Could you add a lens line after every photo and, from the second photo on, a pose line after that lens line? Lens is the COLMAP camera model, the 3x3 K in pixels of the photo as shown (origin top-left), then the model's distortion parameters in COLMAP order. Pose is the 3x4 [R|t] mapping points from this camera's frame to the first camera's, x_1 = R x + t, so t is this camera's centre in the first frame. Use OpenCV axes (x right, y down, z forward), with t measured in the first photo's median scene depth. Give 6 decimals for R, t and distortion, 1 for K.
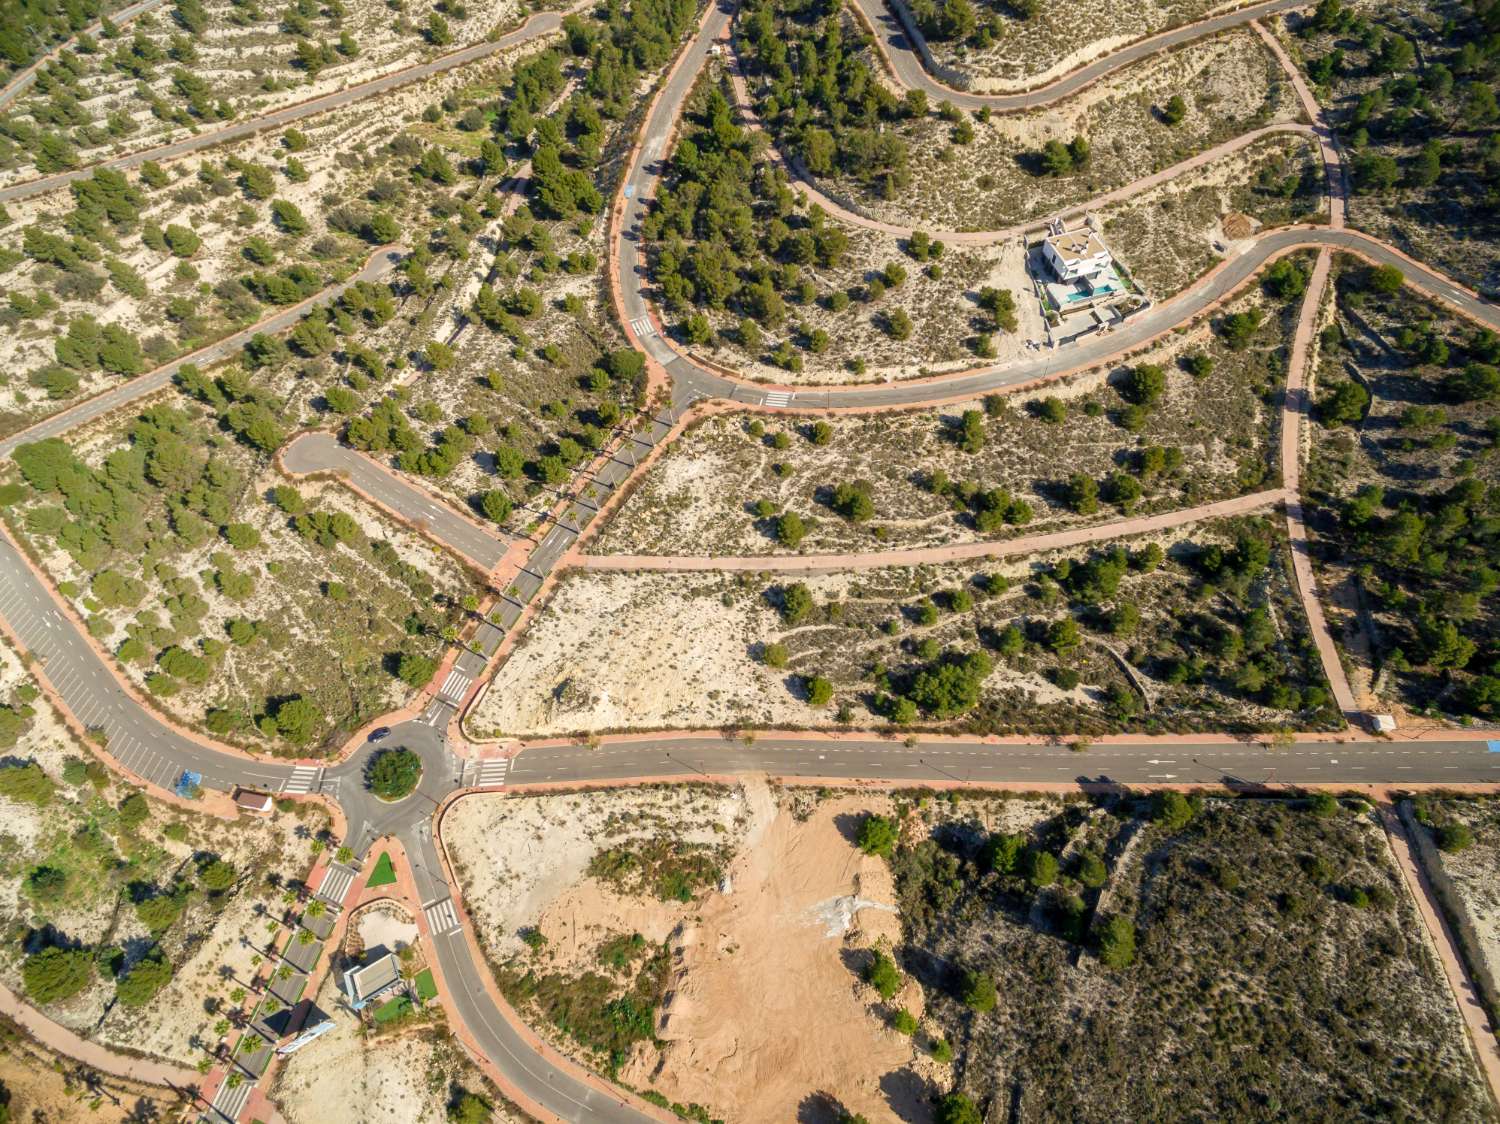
lens RADIAL K [[838.7, 0, 759.3], [0, 838.7, 566.3], [0, 0, 1]] dist [0.008355, 0.000185]
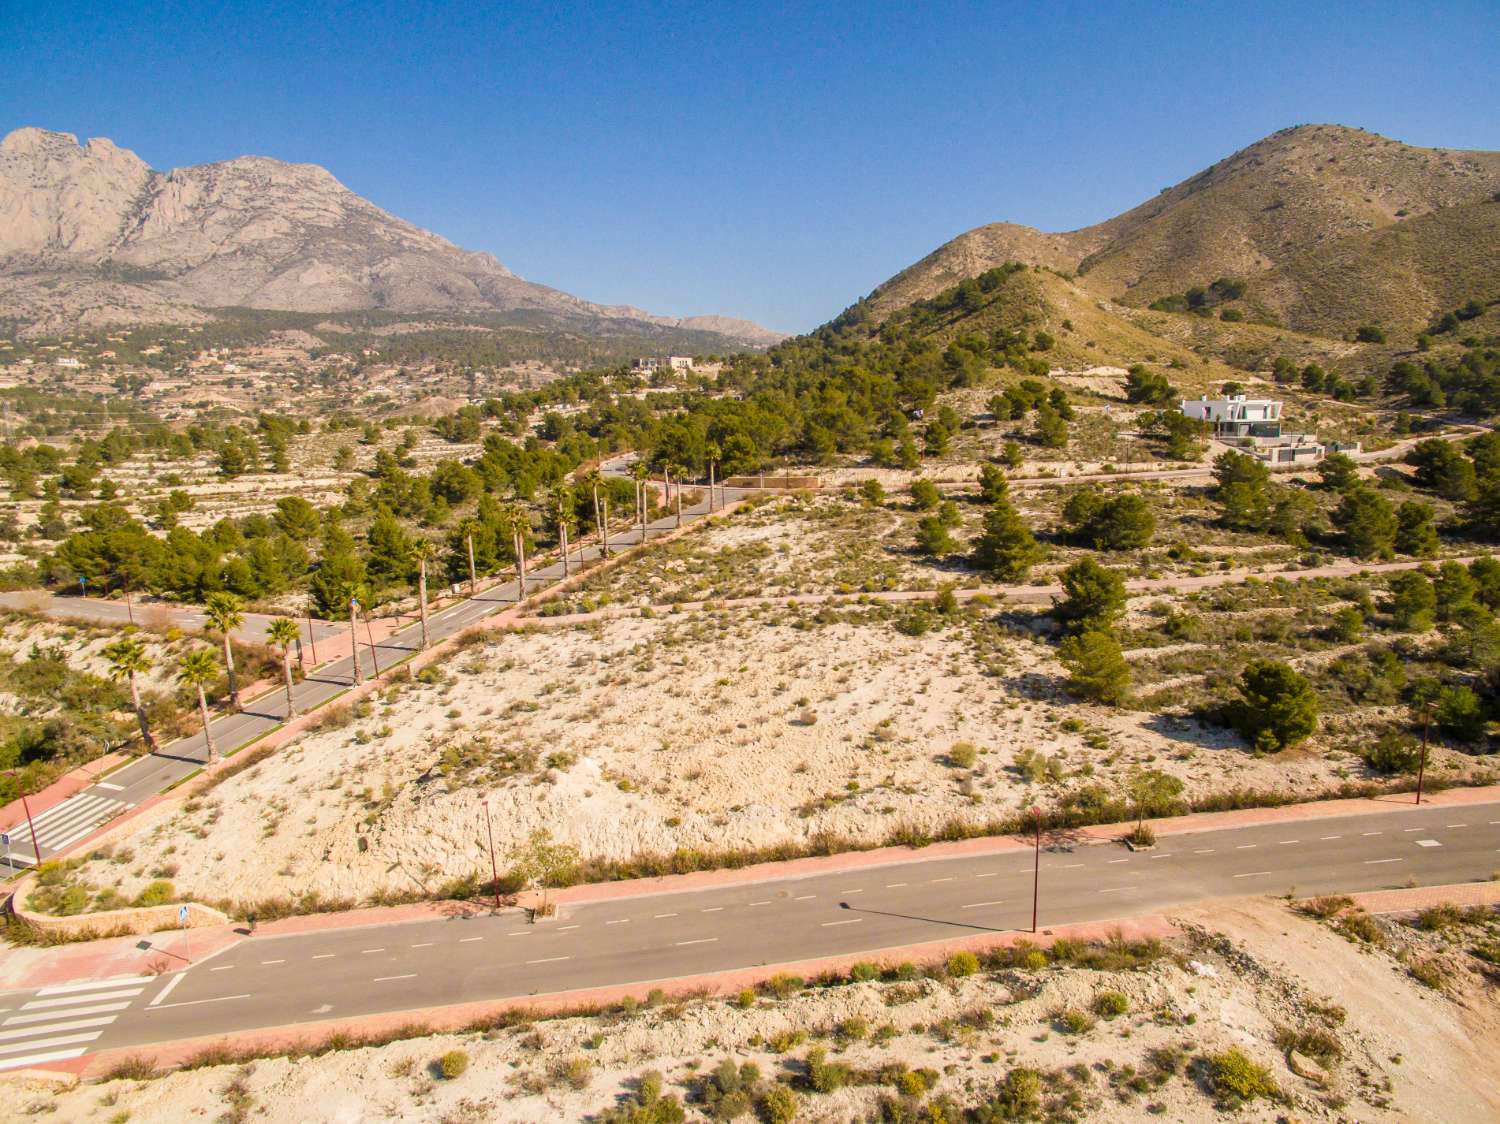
lens RADIAL K [[917.6, 0, 757.6], [0, 917.6, 563.0], [0, 0, 1]] dist [-0.125445, 0.091618]
pose [[0.993423, 0.020090, 0.112729, -0.156916], [0.070419, 0.669112, -0.739818, 0.330162], [-0.090291, 0.742890, 0.663296, 0.706368]]
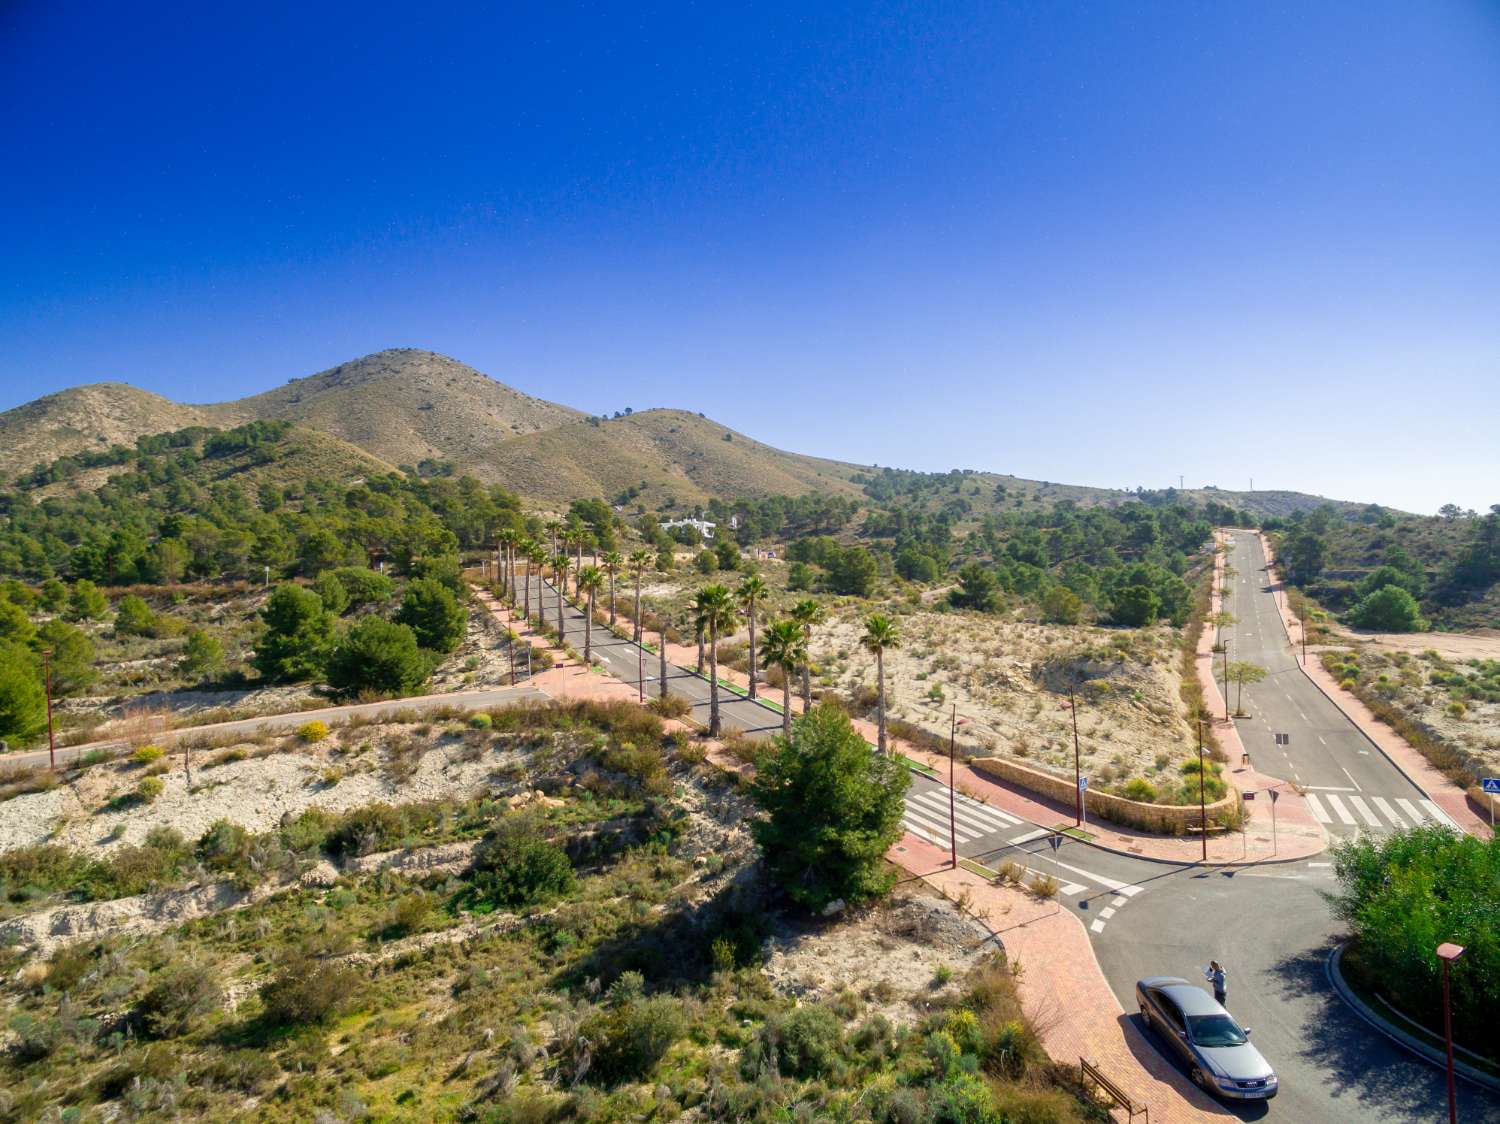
lens RADIAL K [[838.7, 0, 759.3], [0, 838.7, 566.3], [0, 0, 1]] dist [0.008355, 0.000185]
pose [[0.441255, 0.044051, 0.896300, -0.590643], [0.765102, 0.503477, -0.401410, 0.161473], [-0.468949, 0.862885, 0.188458, 0.927152]]
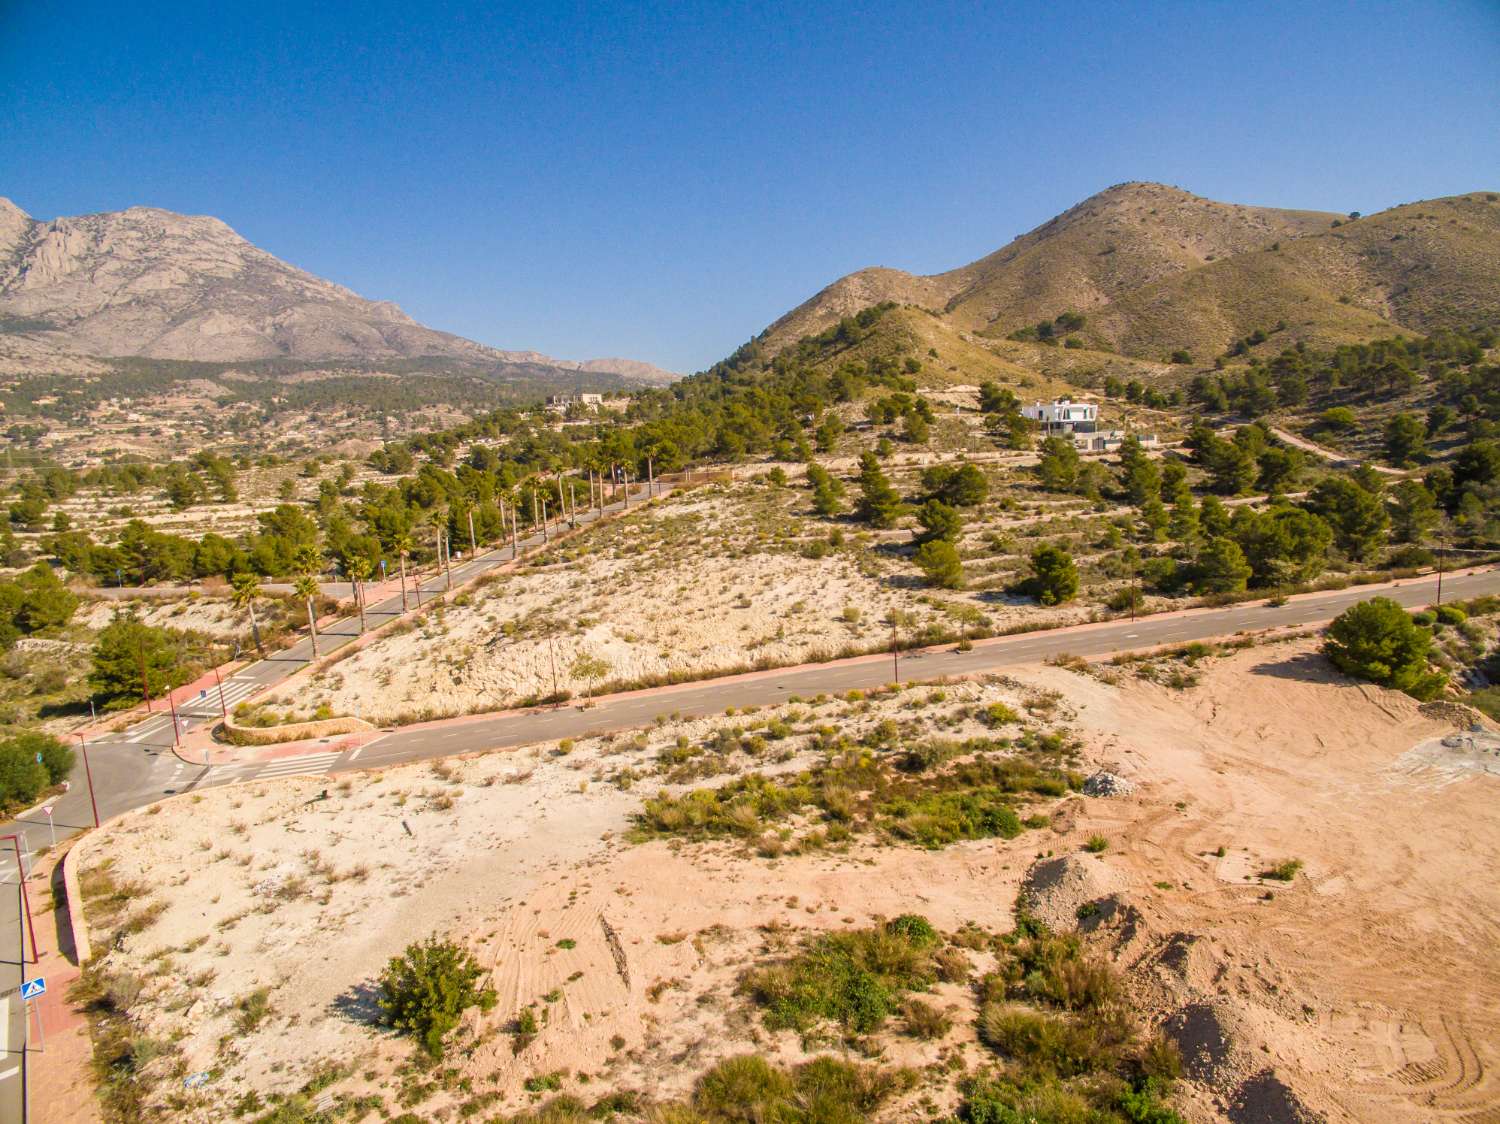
lens RADIAL K [[874.0, 0, 758.7], [0, 874.0, 564.5], [0, 0, 1]] dist [-0.122771, 0.085379]
pose [[0.975129, -0.018172, 0.220890, -0.196444], [0.180980, 0.640598, -0.746244, 0.460826], [-0.127942, 0.767661, 0.627955, 0.658402]]
